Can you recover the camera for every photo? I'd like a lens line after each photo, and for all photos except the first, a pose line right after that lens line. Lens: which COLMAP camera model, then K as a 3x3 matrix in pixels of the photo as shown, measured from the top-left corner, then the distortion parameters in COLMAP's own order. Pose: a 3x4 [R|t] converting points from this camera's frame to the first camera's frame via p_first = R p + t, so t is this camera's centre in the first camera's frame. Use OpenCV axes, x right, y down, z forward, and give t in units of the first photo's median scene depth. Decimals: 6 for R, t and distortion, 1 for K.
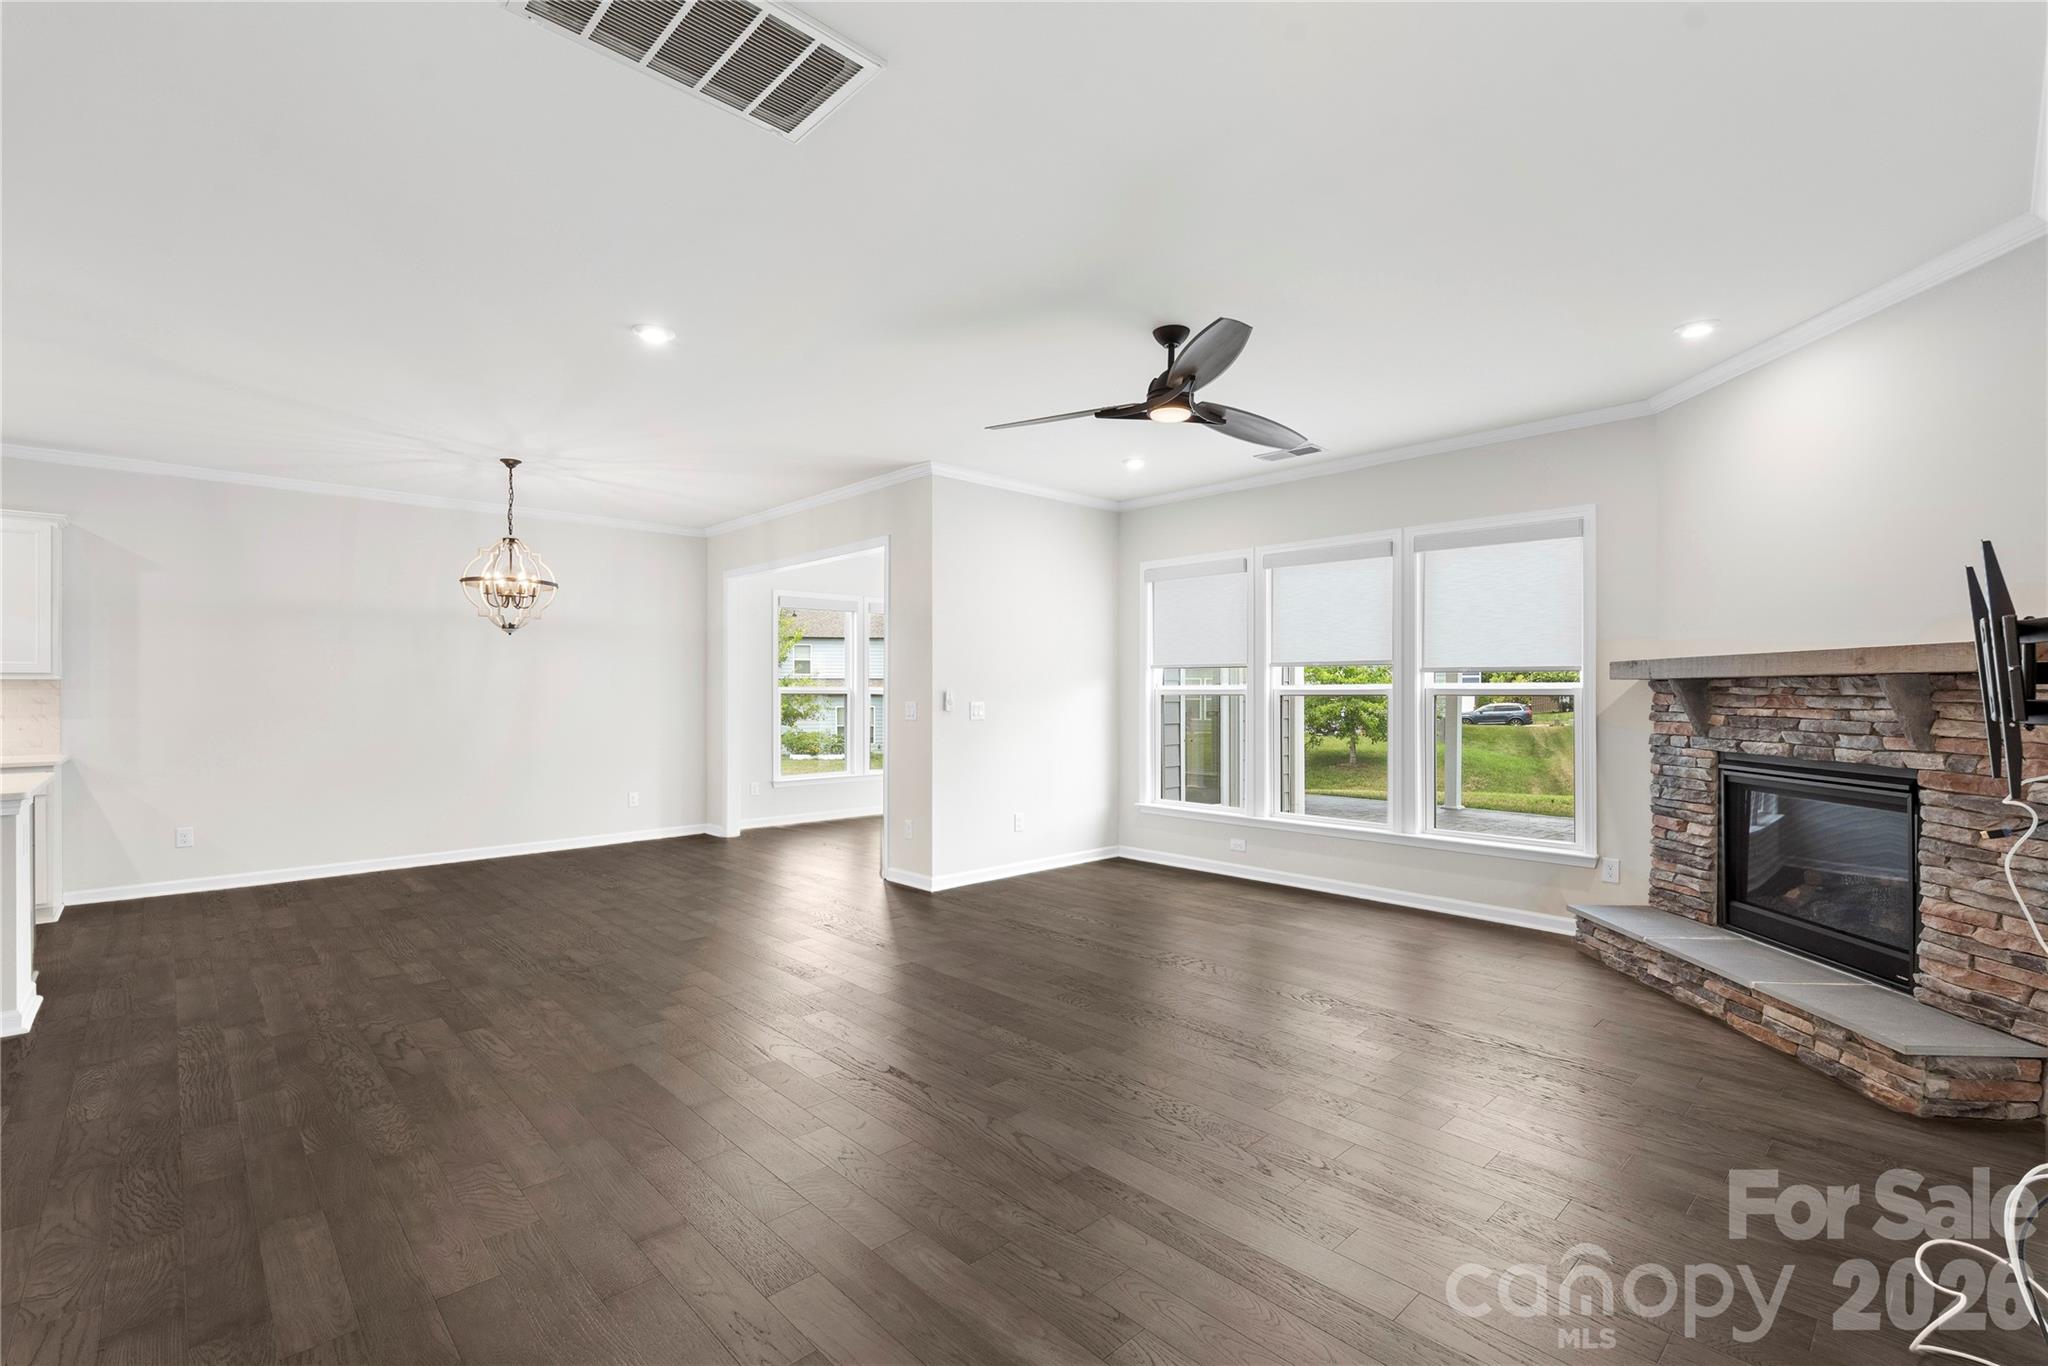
lens RADIAL K [[912.5, 0, 1034.4], [0, 912.5, 689.0], [0, 0, 1]] dist [-0.002283, -0.000804]
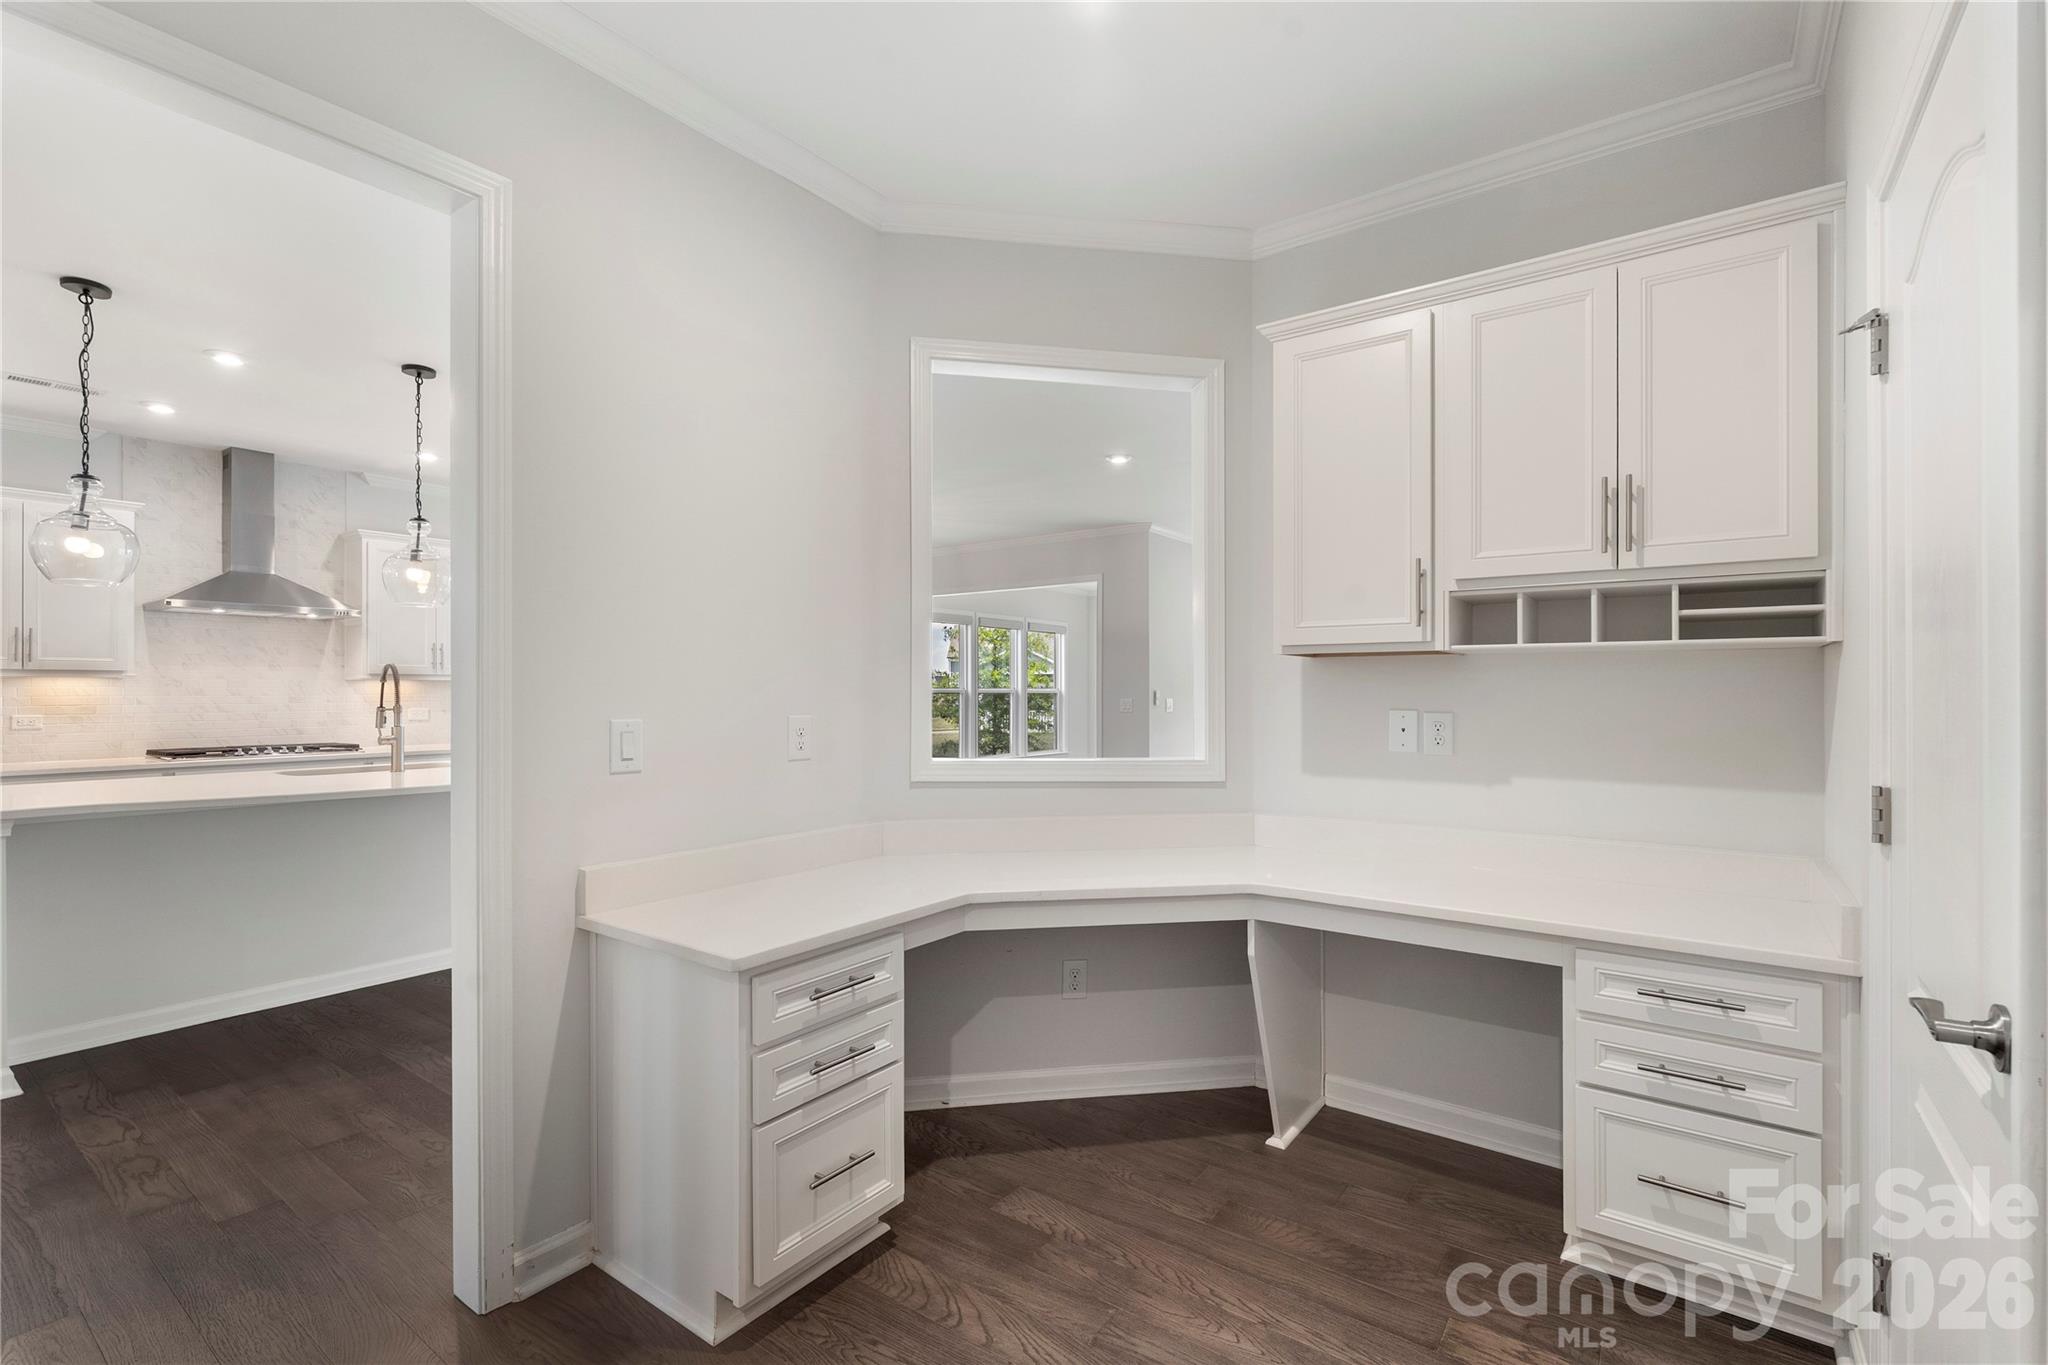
lens RADIAL K [[912.5, 0, 1051.6], [0, 912.5, 687.5], [0, 0, 1]] dist [-0.002283, -0.000804]
pose [[0.981278, -0.003567, 0.192563, -0.706505], [0.003969, 0.999991, -0.001701, -0.001286], [-0.192555, 0.002433, 0.981283, -0.431365]]
